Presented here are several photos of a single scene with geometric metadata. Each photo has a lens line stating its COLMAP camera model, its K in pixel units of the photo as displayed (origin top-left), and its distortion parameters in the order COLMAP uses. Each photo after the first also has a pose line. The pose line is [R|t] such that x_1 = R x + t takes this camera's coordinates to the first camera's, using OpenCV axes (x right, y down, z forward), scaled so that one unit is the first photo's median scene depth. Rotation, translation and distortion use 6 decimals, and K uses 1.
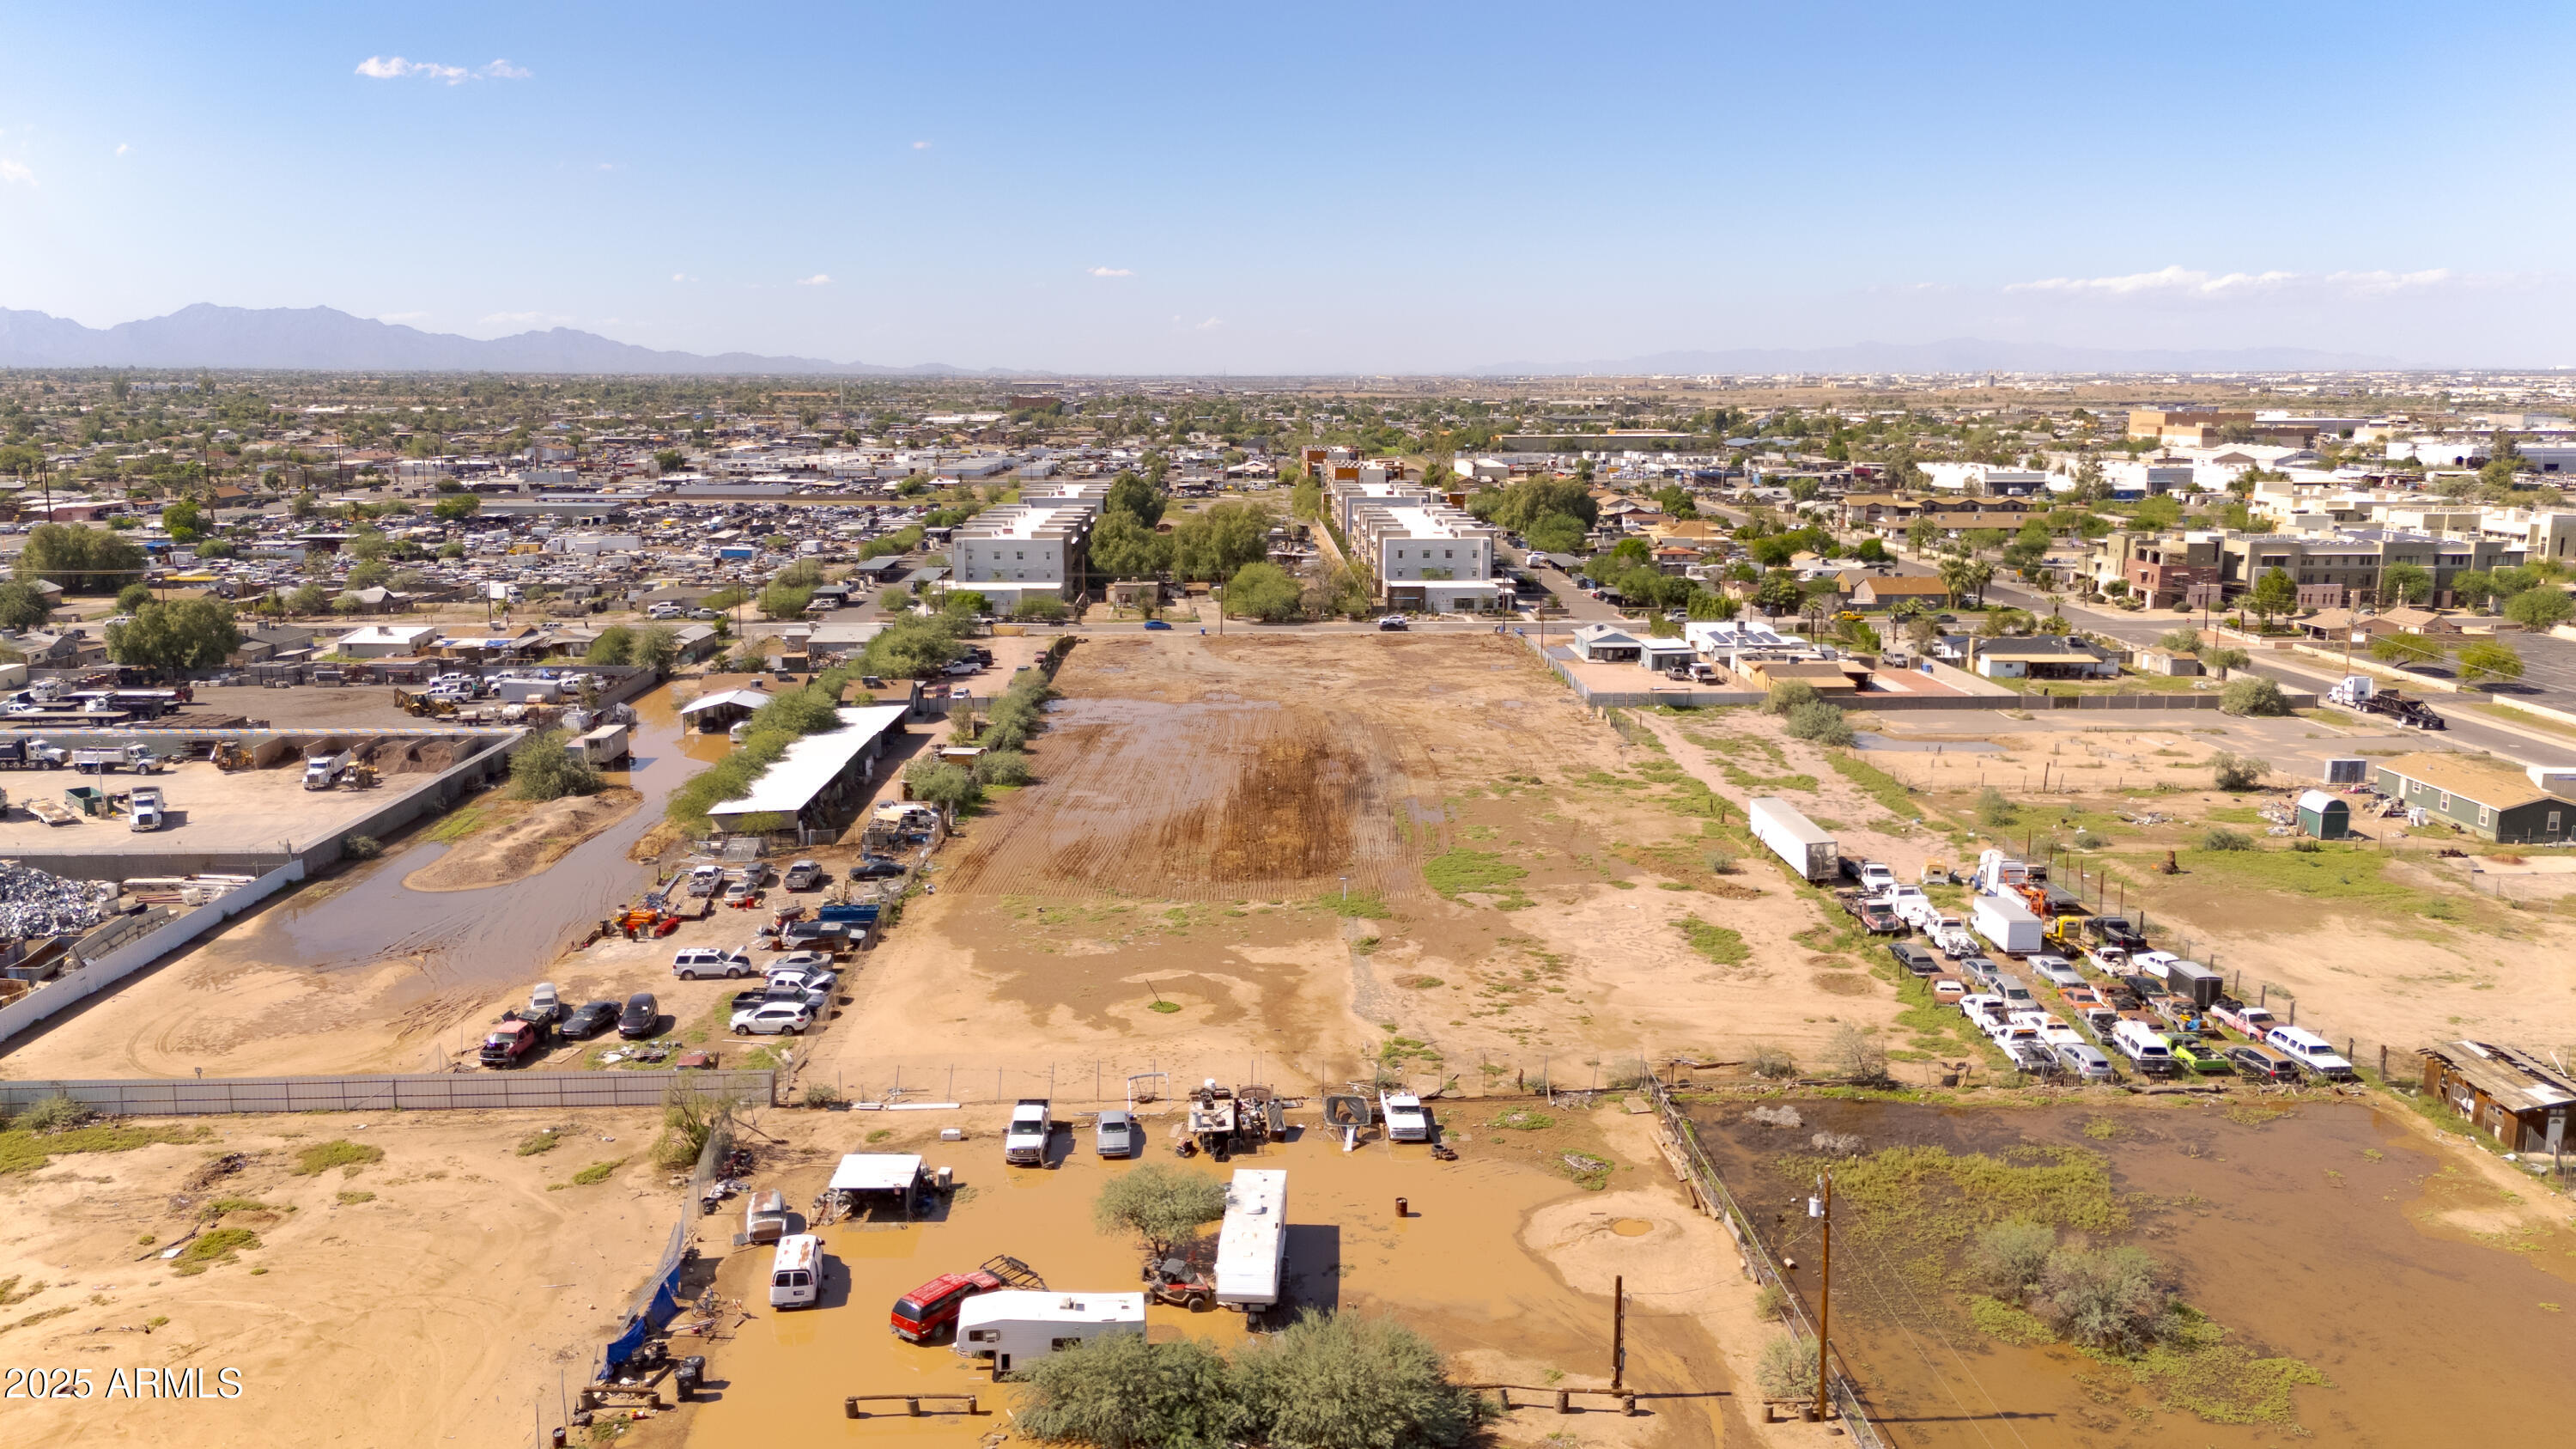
lens RADIAL K [[1888.3, 0, 1296.2], [0, 1888.3, 726.9], [0, 0, 1]] dist [0.062992, -0.055265]
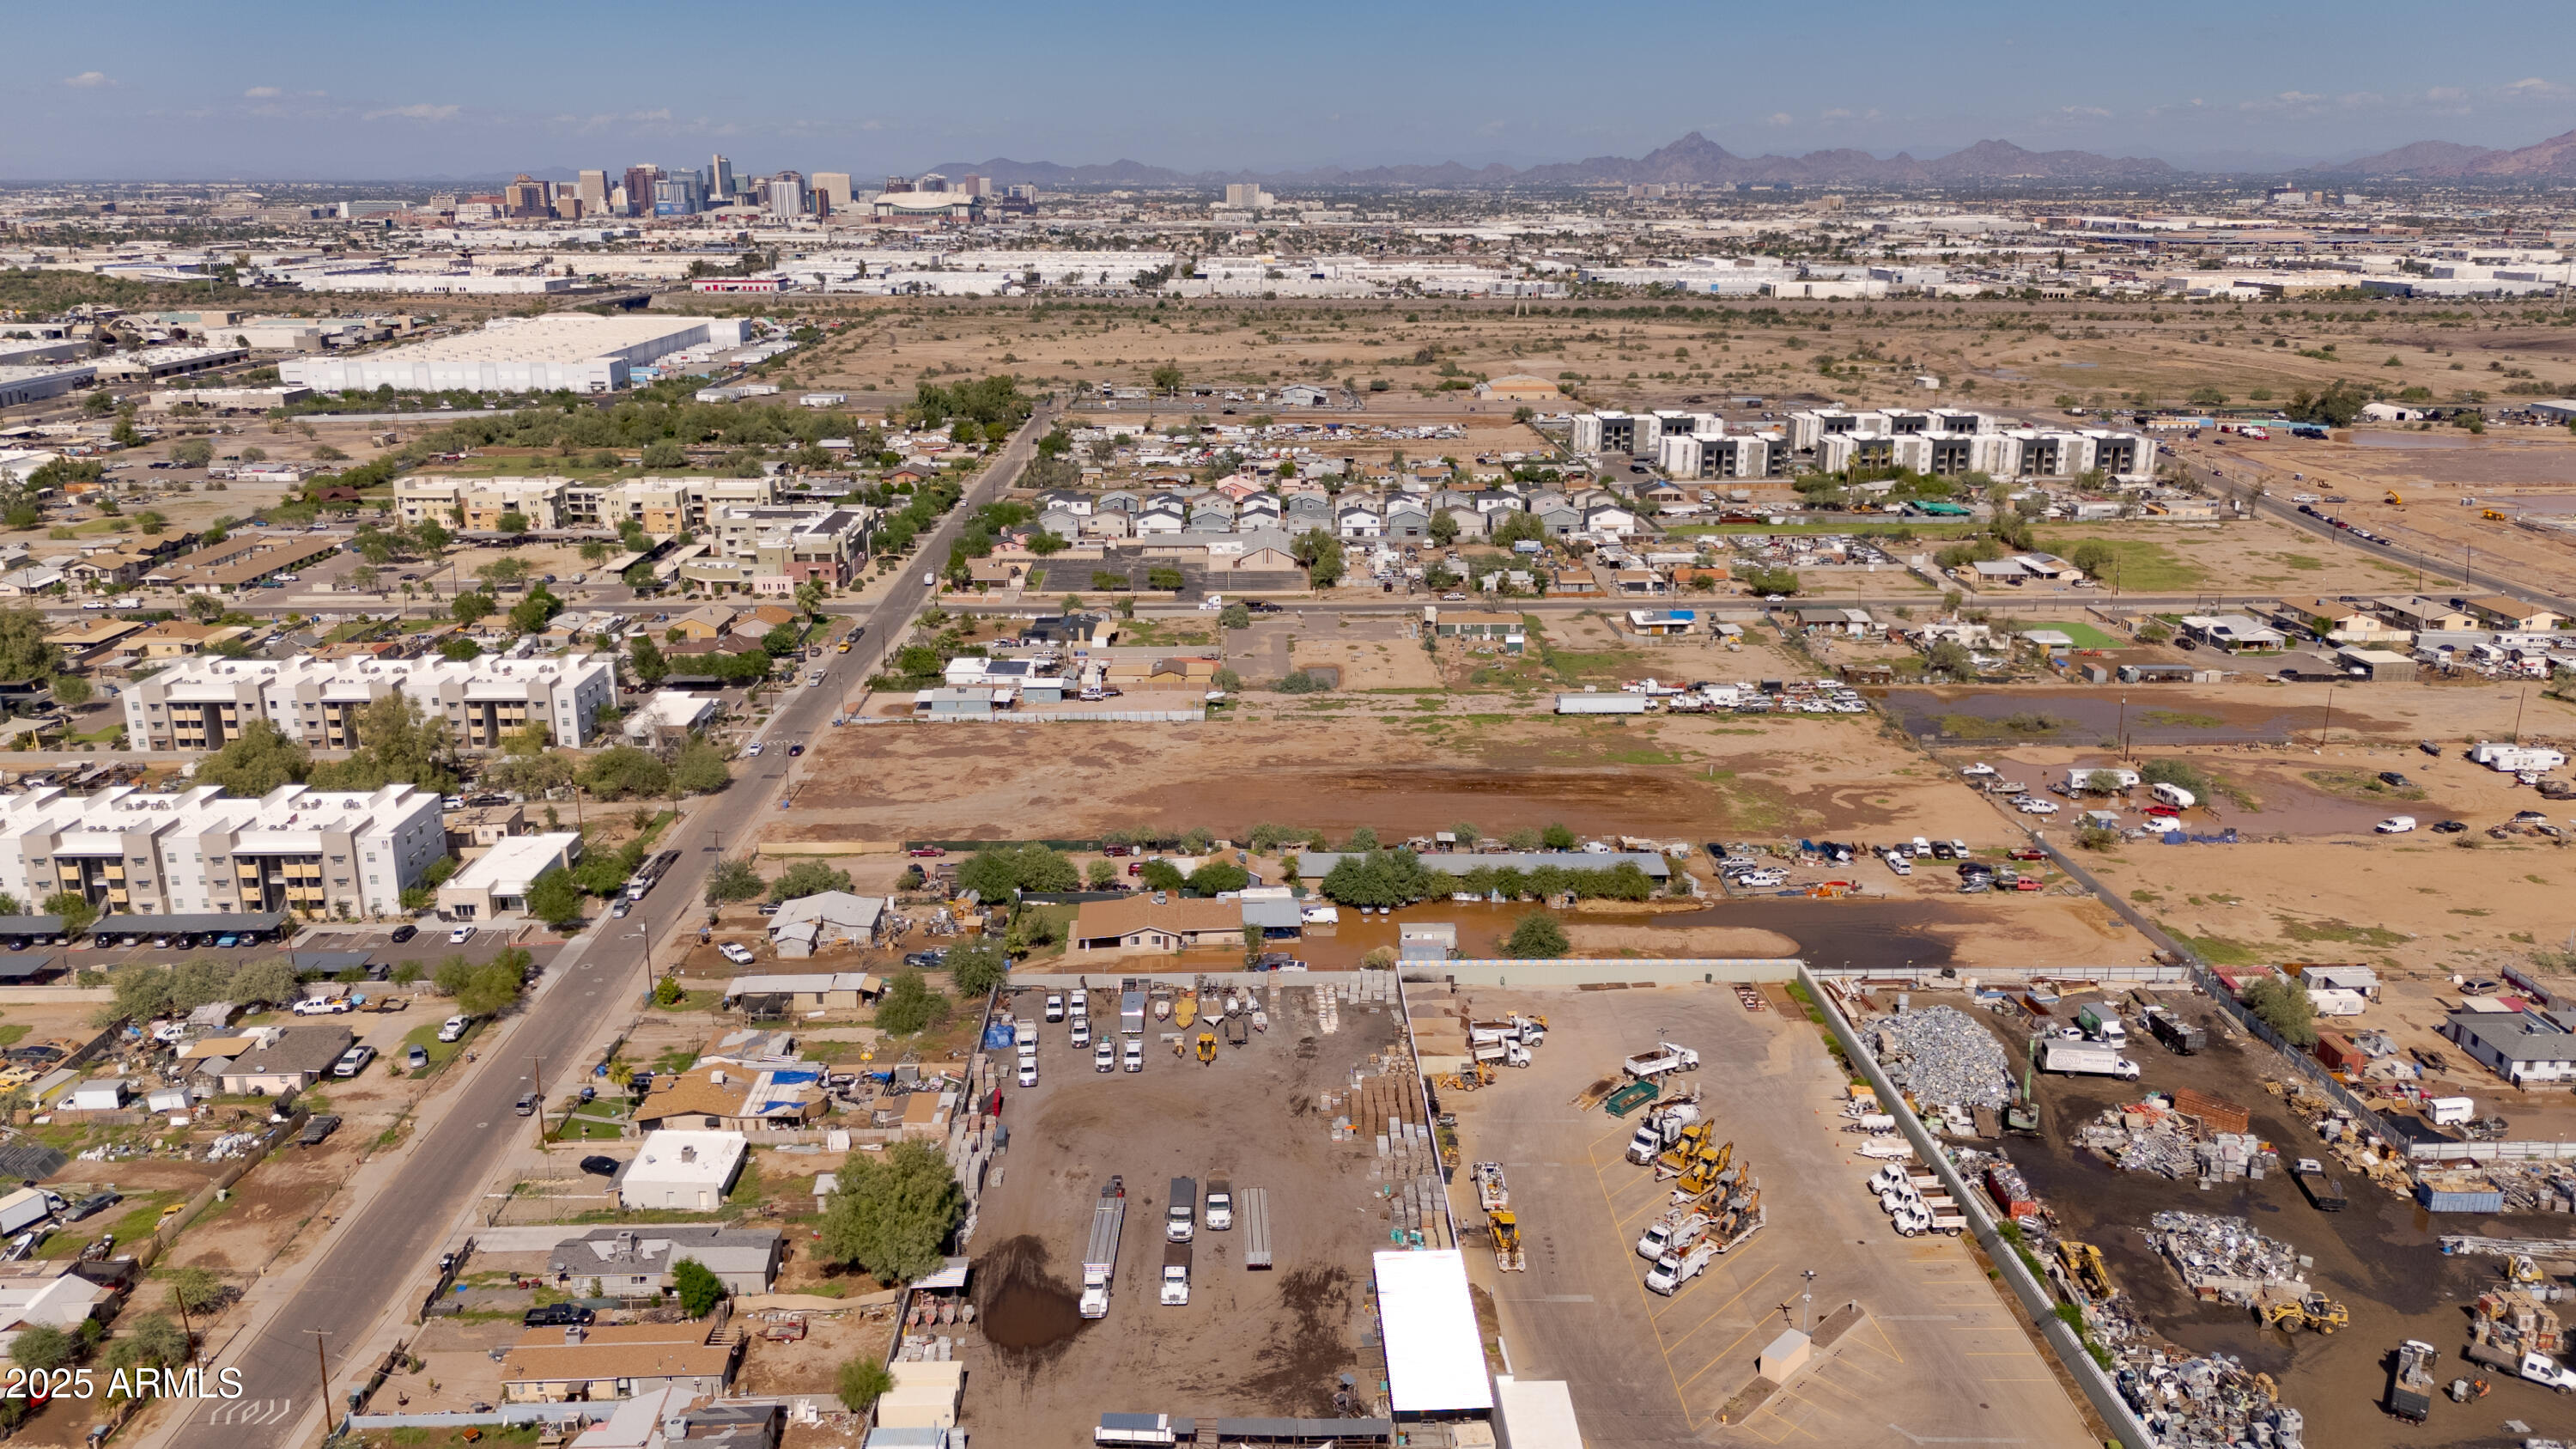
lens RADIAL K [[1888.3, 0, 1279.1], [0, 1888.3, 733.5], [0, 0, 1]] dist [0.062992, -0.055265]
pose [[0.009571, -0.281494, 0.959515, -2.230695], [0.186364, 0.943249, 0.274863, -0.698883], [-0.982434, 0.176188, 0.061488, 1.479546]]
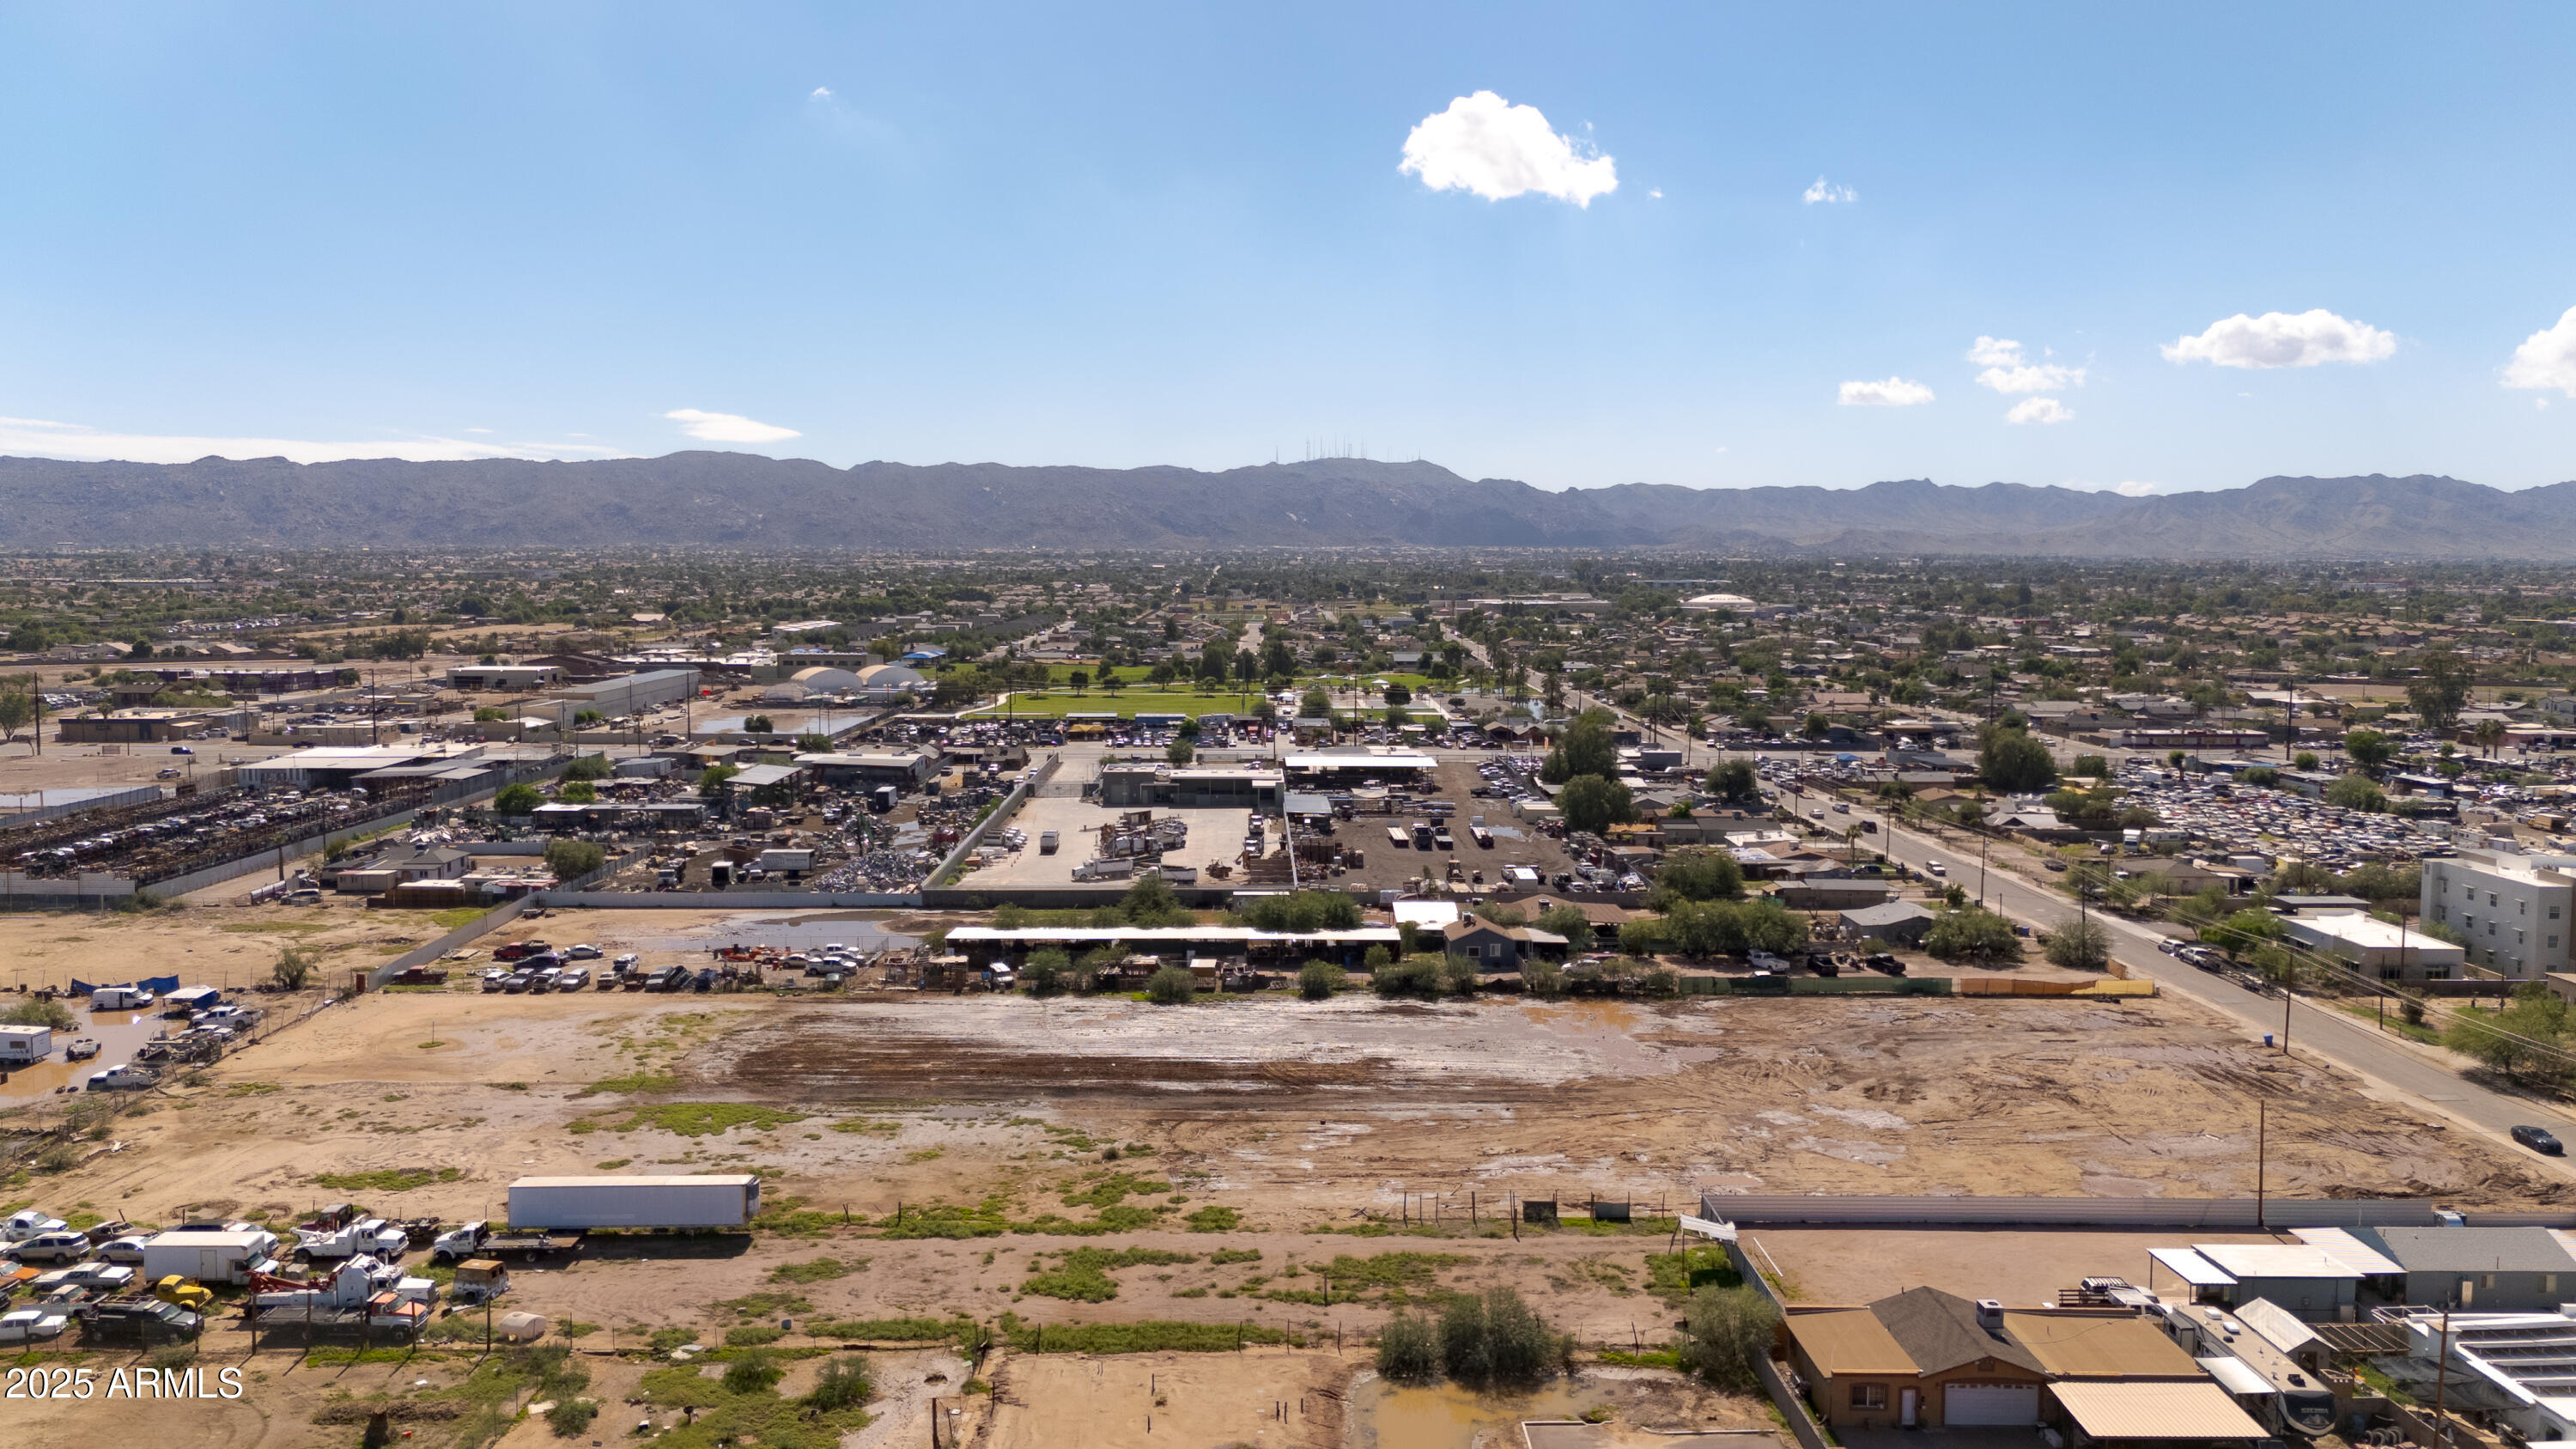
lens RADIAL K [[1888.3, 0, 1279.6], [0, 1888.3, 710.3], [0, 0, 1]] dist [0.062992, -0.055265]
pose [[-0.014211, 0.079420, -0.996740, 1.258331], [-0.190283, 0.978409, 0.080672, -0.317805], [0.981626, 0.190809, 0.001208, 1.468346]]
